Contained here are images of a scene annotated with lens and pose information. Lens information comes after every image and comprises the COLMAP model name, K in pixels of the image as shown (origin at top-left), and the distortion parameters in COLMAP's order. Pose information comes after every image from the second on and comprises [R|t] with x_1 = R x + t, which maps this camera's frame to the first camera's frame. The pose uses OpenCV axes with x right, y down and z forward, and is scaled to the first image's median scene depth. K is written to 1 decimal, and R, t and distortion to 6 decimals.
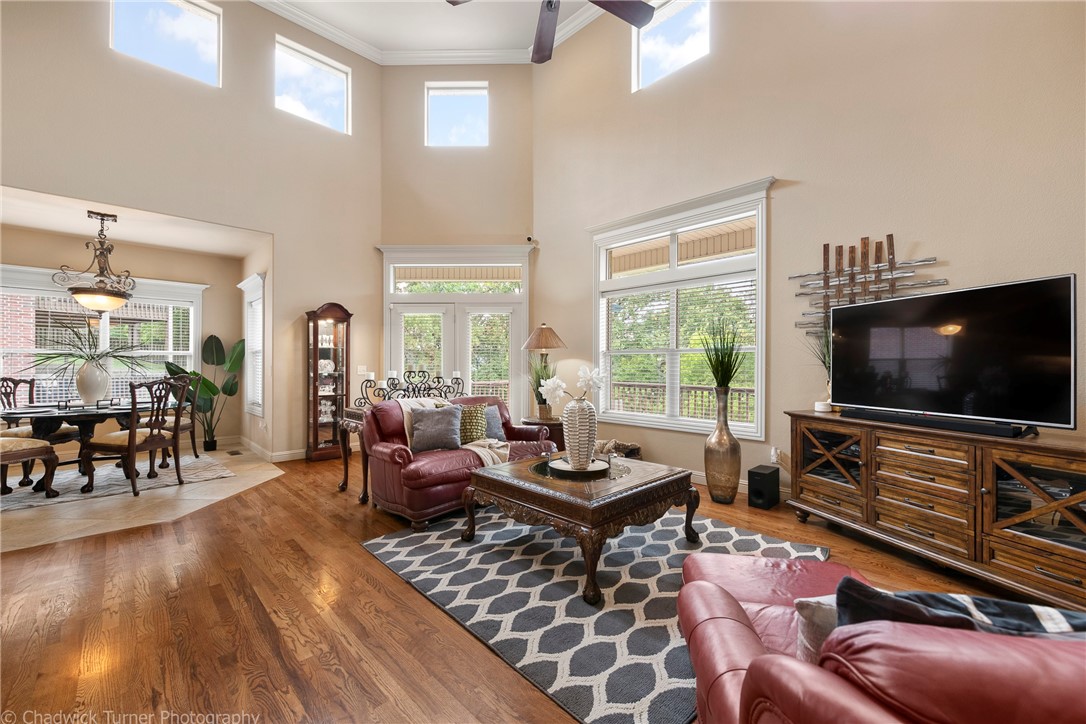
lens RADIAL K [[441.8, 0, 542.6], [0, 441.8, 368.4], [0, 0, 1]] dist [-0.000698, -0.000215]
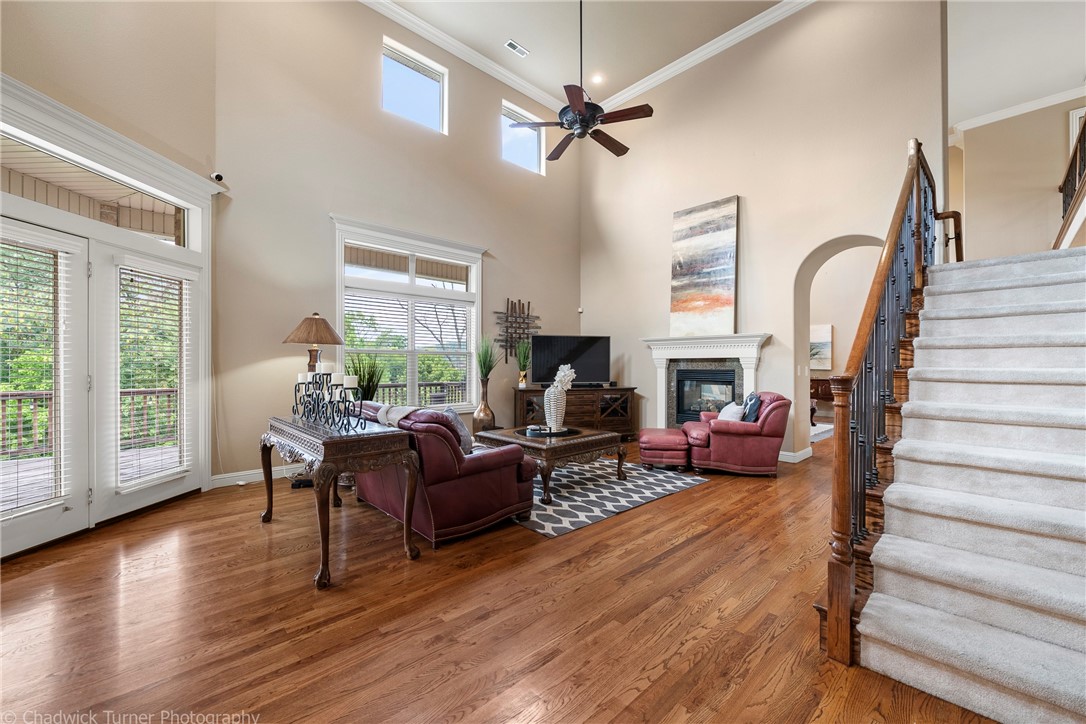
lens RADIAL K [[436.3, 0, 540.1], [0, 436.3, 364.6], [0, 0, 1]] dist [0.006804, -0.000059]
pose [[0.011155, -0.009275, 0.999895, -0.919046], [-0.000430, 0.999957, 0.009280, -0.014905], [-0.999938, -0.000533, 0.011150, 0.647739]]
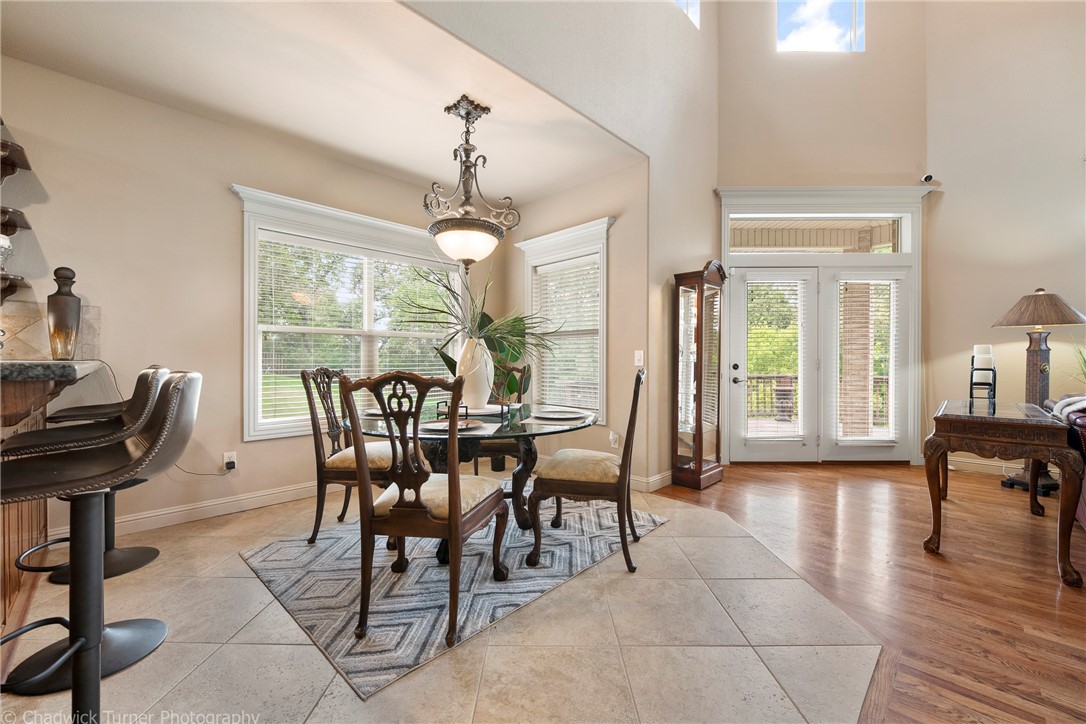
lens RADIAL K [[430.3, 0, 539.5], [0, 430.3, 354.1], [0, 0, 1]] dist [0.001259, -0.004222]
pose [[0.999117, -0.011295, 0.040467, -0.924812], [0.011752, 0.999869, -0.011093, -0.001159], [-0.040336, 0.011559, 0.999119, 0.413170]]
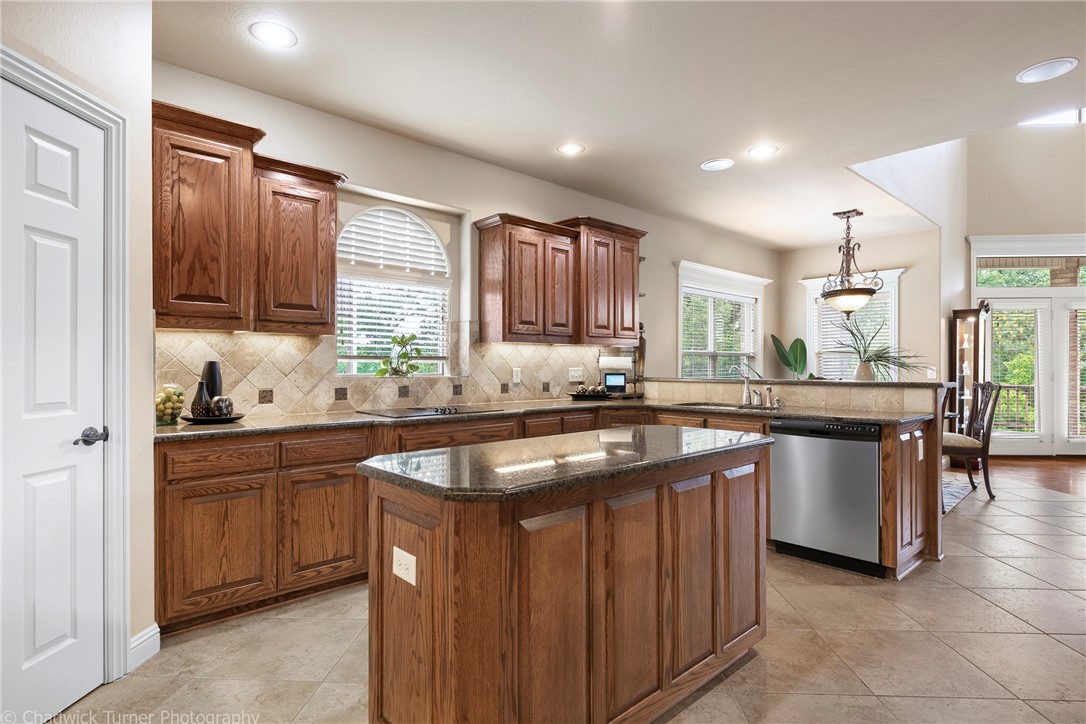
lens RADIAL K [[560.6, 0, 543.0], [0, 560.6, 362.0], [0, 0, 1]] dist [0.004535, 0.000452]
pose [[0.999959, -0.008341, -0.003585, -1.657853], [0.008317, 0.999945, -0.006436, -0.021269], [0.003639, 0.006405, 0.999973, -0.215959]]
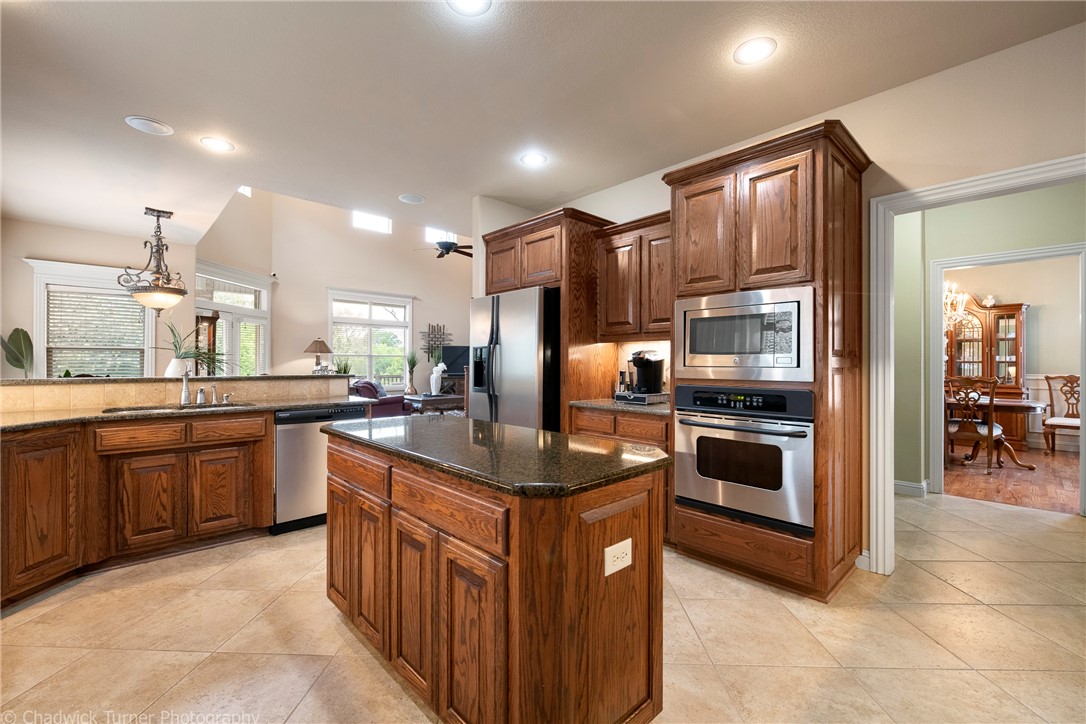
lens RADIAL K [[456.6, 0, 543.0], [0, 456.6, 362.0], [0, 0, 1]] dist [-0.000478, -0.000119]
pose [[-0.003242, -0.006808, 0.999972, -2.011071], [-0.002547, 0.999974, 0.006800, -0.024799], [-0.999992, -0.002525, -0.003259, 0.153498]]
